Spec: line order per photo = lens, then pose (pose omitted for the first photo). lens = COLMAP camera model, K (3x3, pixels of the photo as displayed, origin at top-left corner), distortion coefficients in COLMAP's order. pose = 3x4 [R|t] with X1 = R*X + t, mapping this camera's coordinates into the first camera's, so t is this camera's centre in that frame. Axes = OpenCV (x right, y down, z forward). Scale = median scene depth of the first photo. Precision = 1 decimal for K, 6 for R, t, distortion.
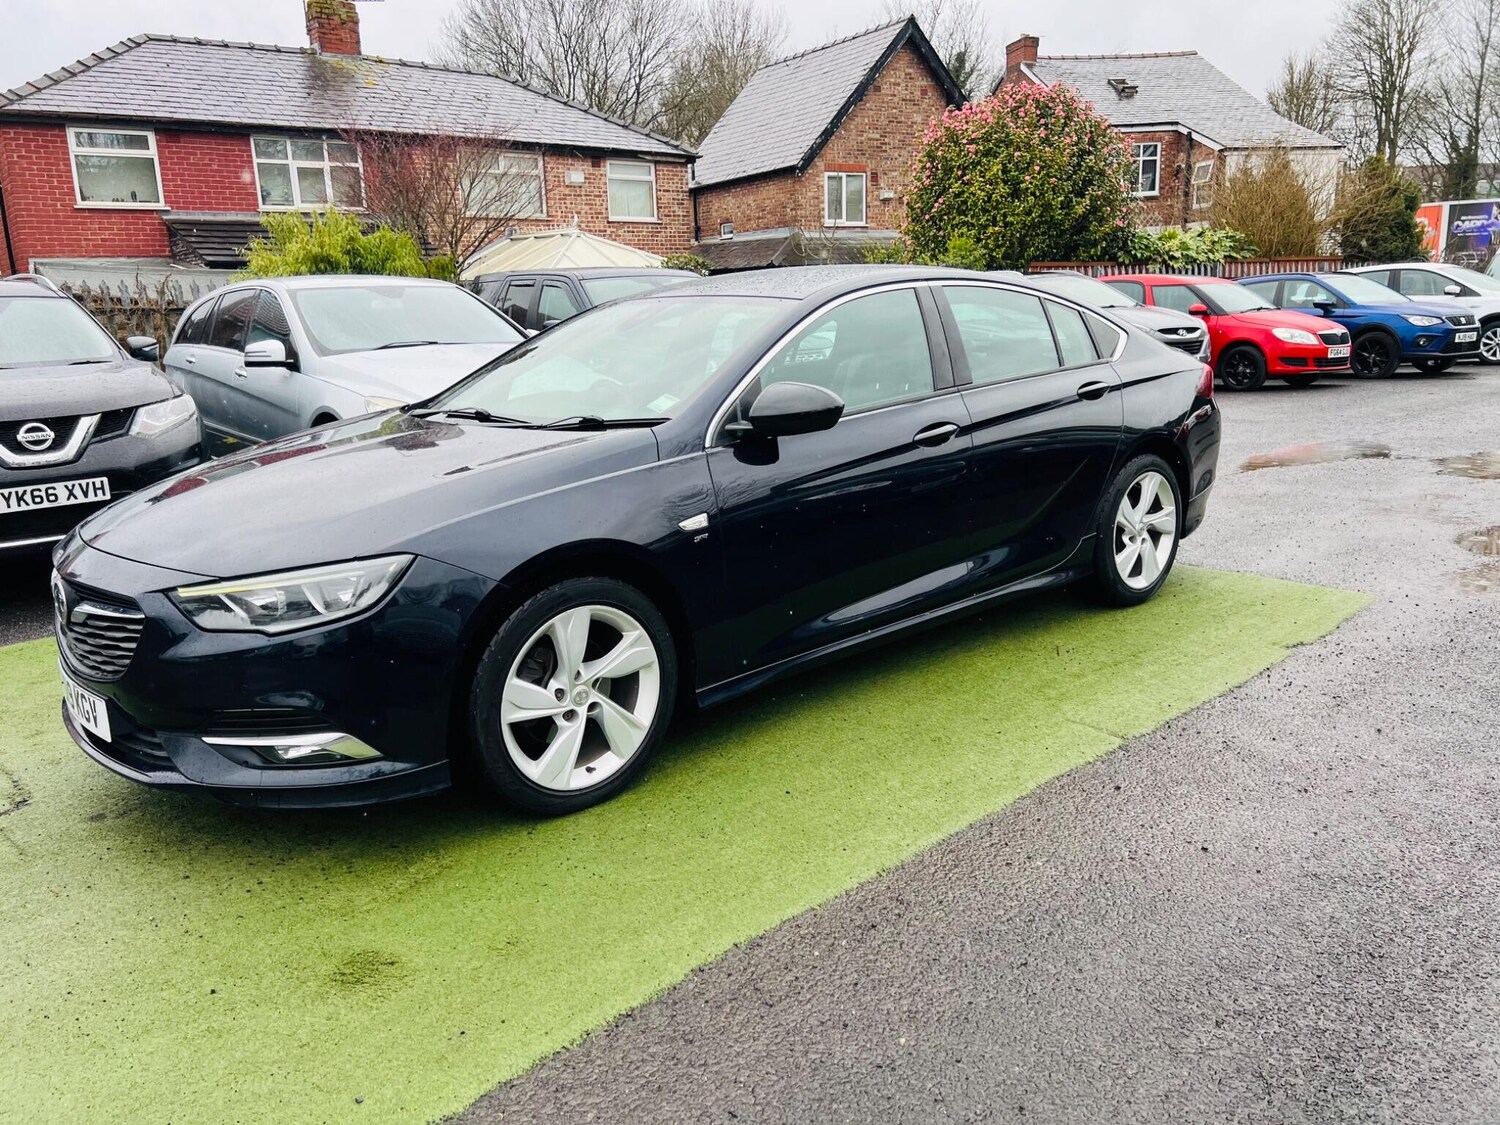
lens RADIAL K [[1119.3, 0, 748.4], [0, 1119.3, 578.8], [0, 0, 1]] dist [0.057520, -0.061312]
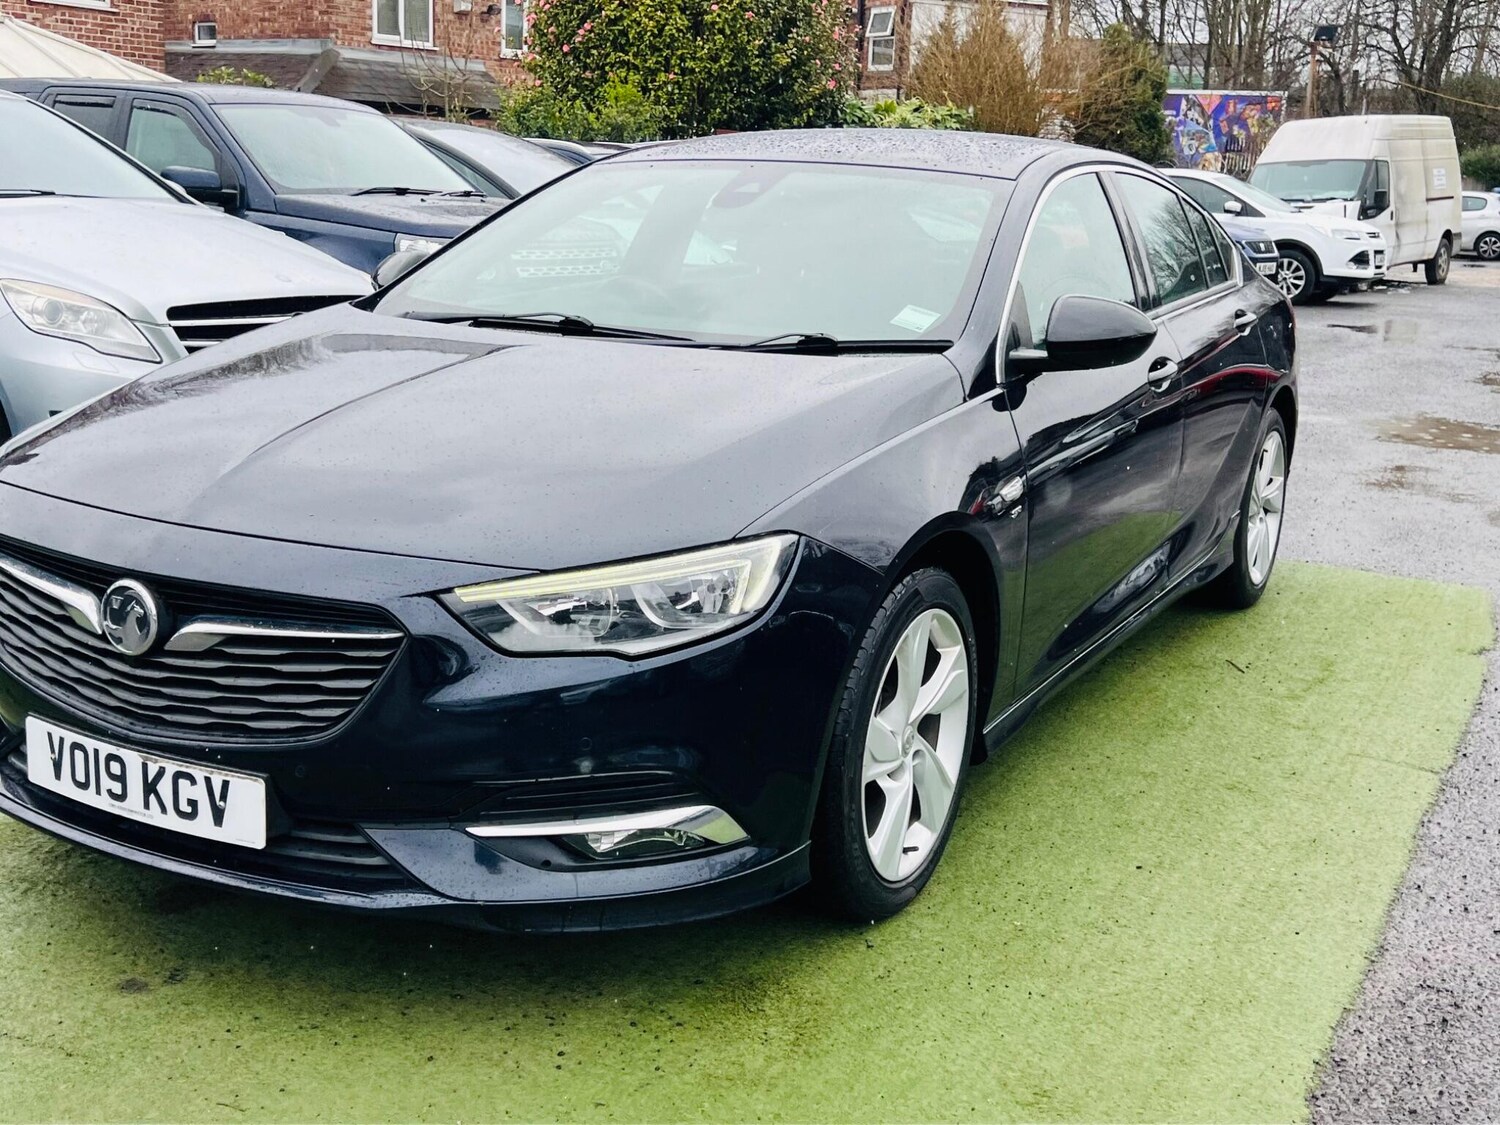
lens RADIAL K [[1688.2, 0, 742.4], [0, 1688.2, 573.1], [0, 0, 1]] dist [0.065768, 0.000000]
pose [[0.941927, -0.010036, 0.335669, -0.133398], [0.012927, 0.999896, -0.006378, 0.001541], [-0.335570, 0.010347, 0.941958, 0.012860]]
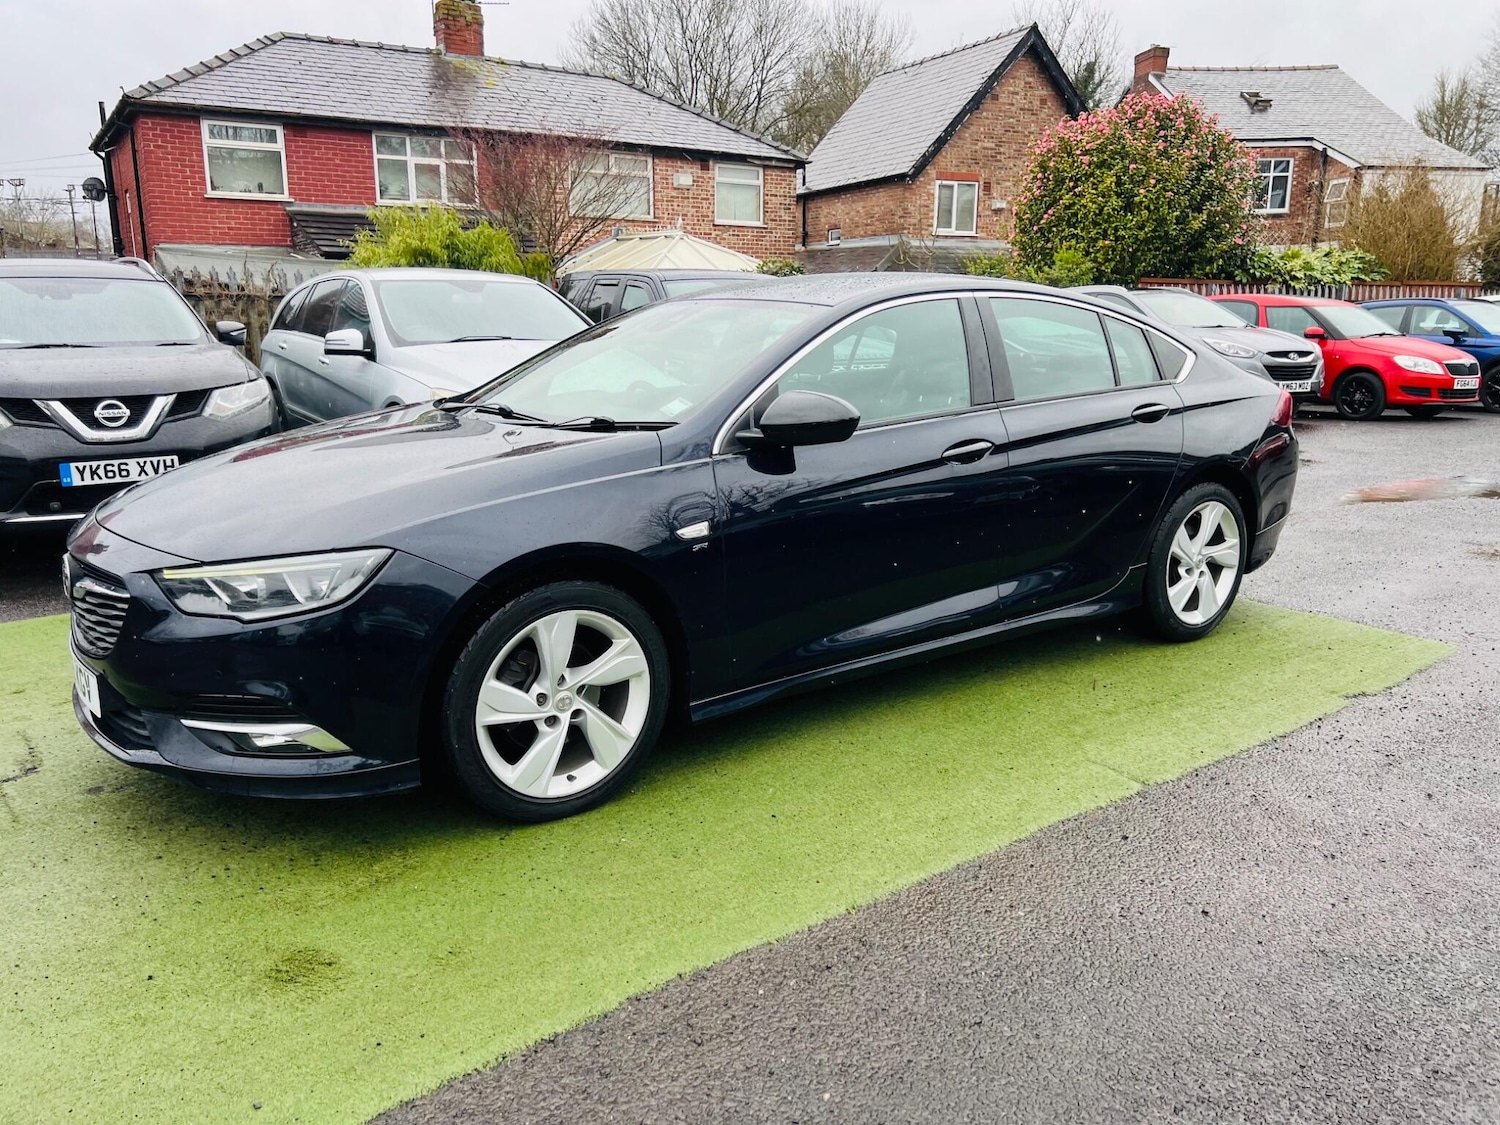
lens RADIAL K [[1119.3, 0, 748.1], [0, 1119.3, 575.4], [0, 0, 1]] dist [0.057520, -0.061312]
pose [[0.994591, 0.055825, -0.087594, 0.020147], [-0.056469, 0.998392, -0.004886, -0.002242], [0.087180, 0.009806, 0.996144, 0.008638]]
